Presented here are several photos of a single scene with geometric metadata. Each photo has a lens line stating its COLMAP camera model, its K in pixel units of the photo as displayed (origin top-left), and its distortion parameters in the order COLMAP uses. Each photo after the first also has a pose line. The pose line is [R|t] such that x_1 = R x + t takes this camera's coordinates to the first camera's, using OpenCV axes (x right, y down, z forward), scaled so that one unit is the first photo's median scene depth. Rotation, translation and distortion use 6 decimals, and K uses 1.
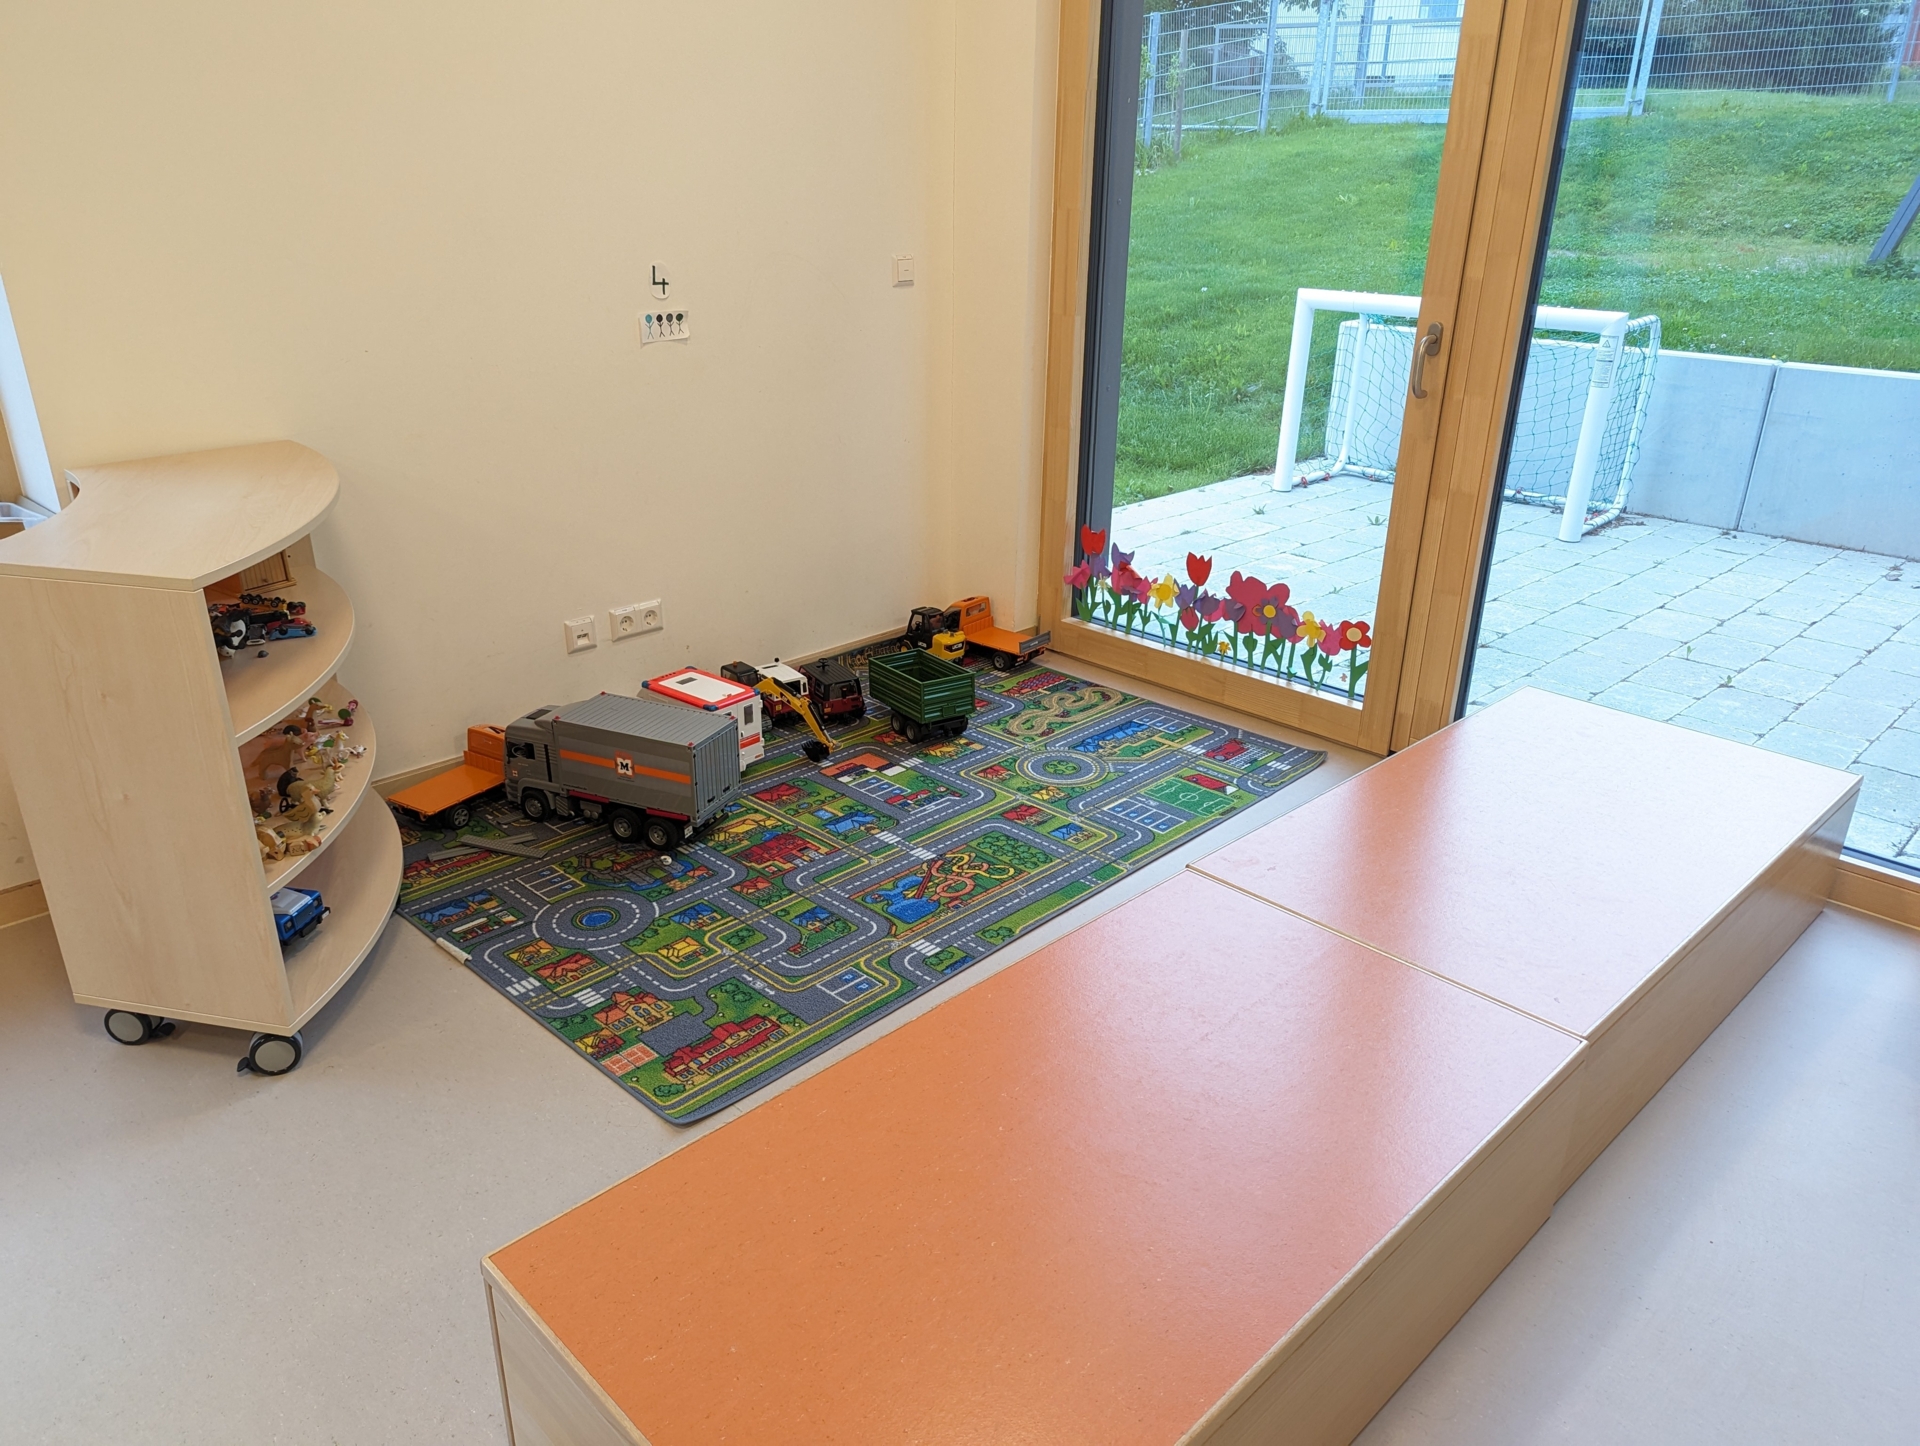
lens RADIAL K [[1341.3, 0, 960.0], [0, 1341.3, 723.0], [0, 0, 1]] dist [0.073332, -0.067349]
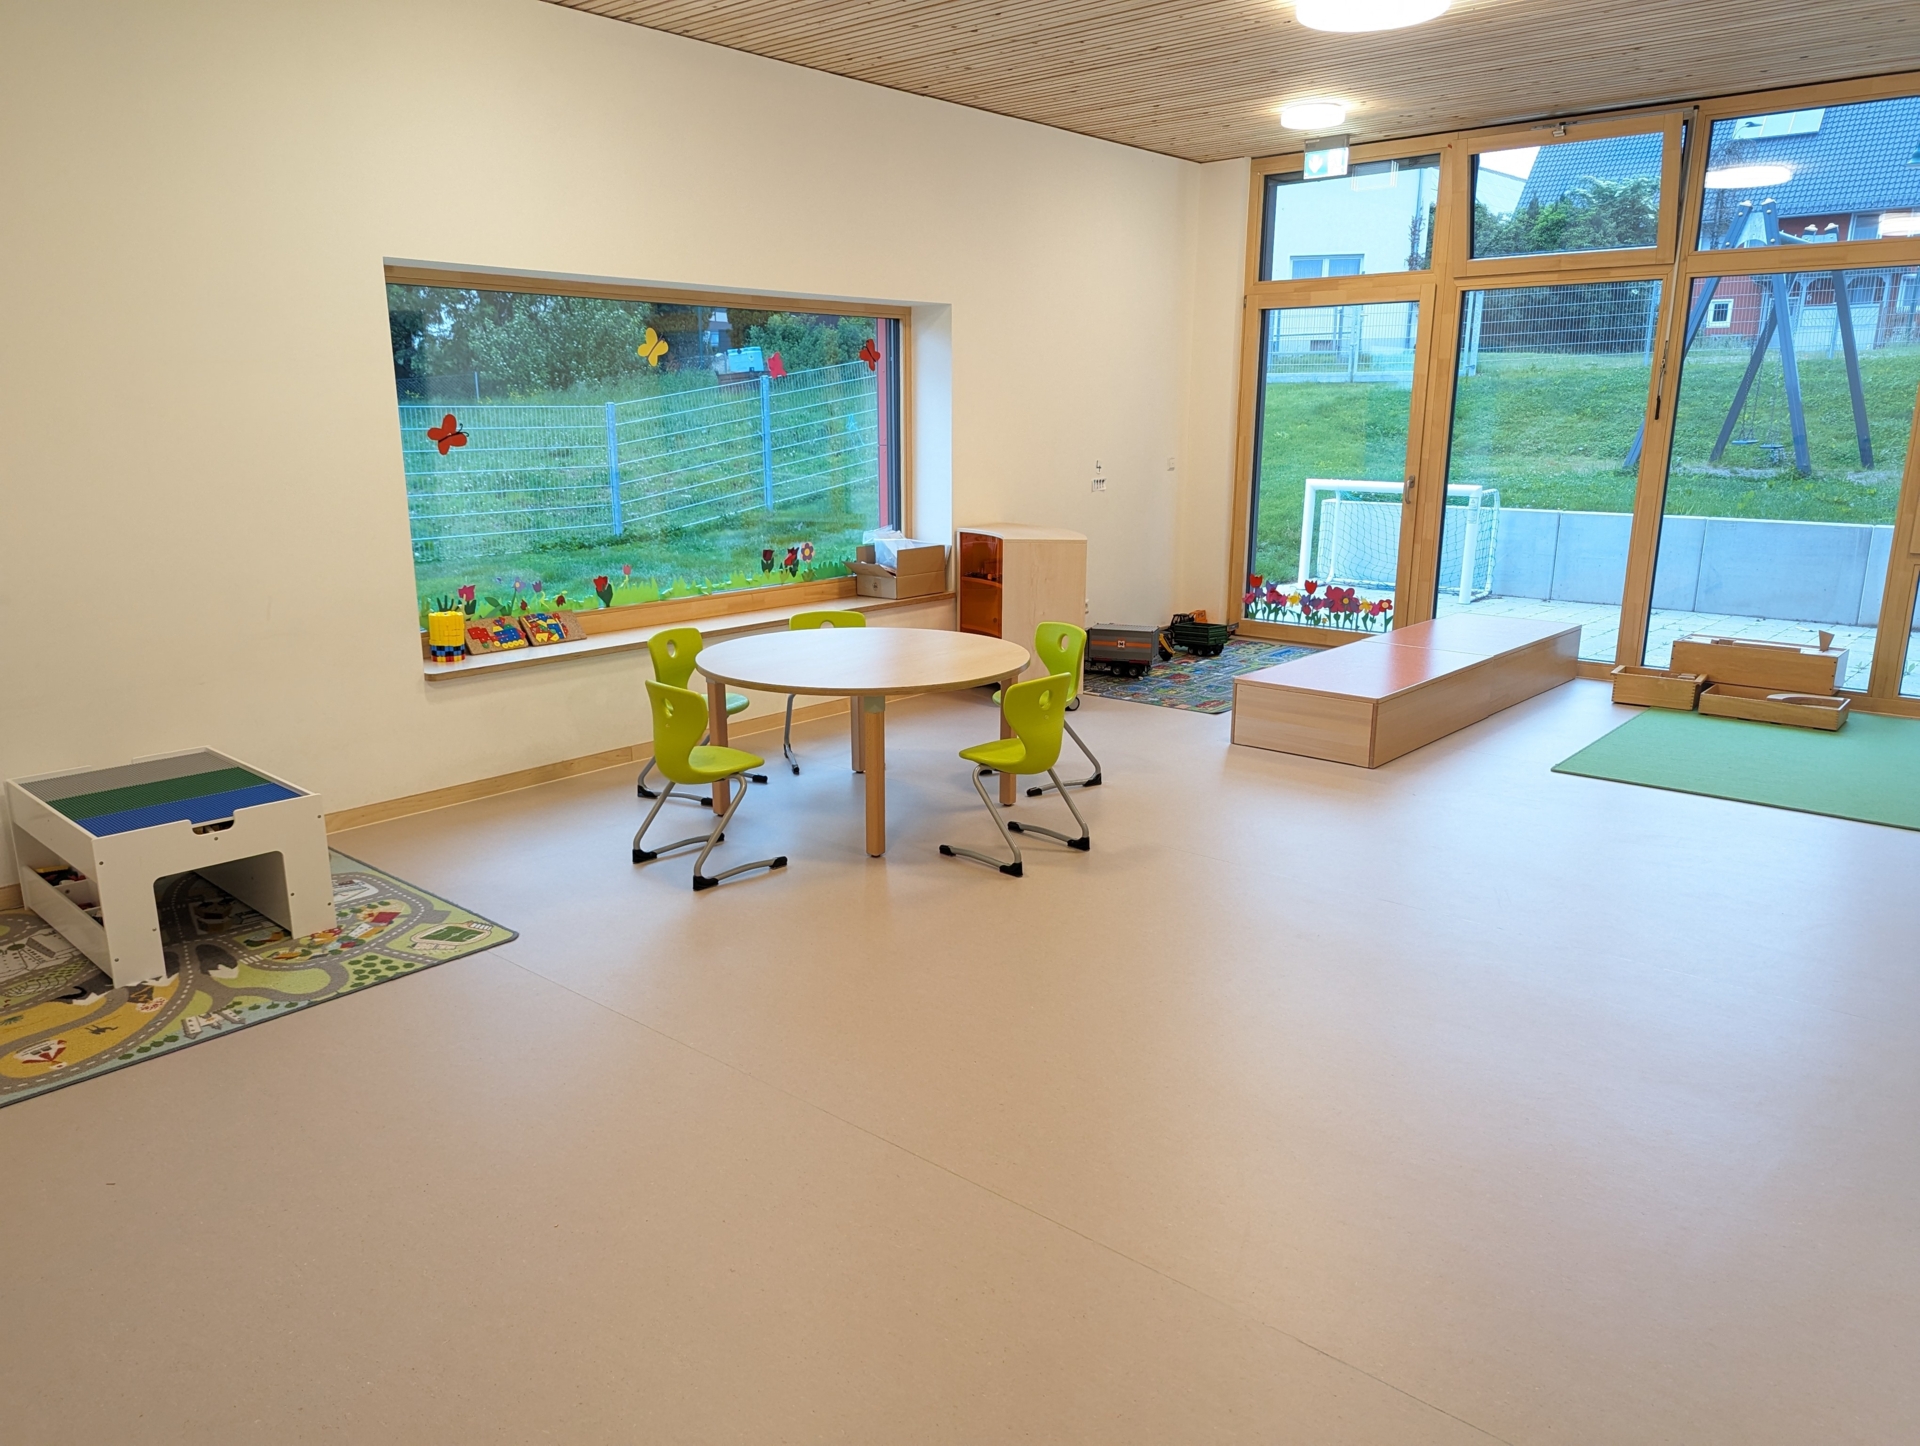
lens RADIAL K [[1341.3, 0, 960.0], [0, 1341.3, 723.0], [0, 0, 1]] dist [0.073332, -0.067349]
pose [[0.996954, -0.026776, 0.073255, -0.562475], [0.038233, 0.986415, -0.159764, 0.435302], [-0.067982, 0.162078, 0.984433, -1.113747]]
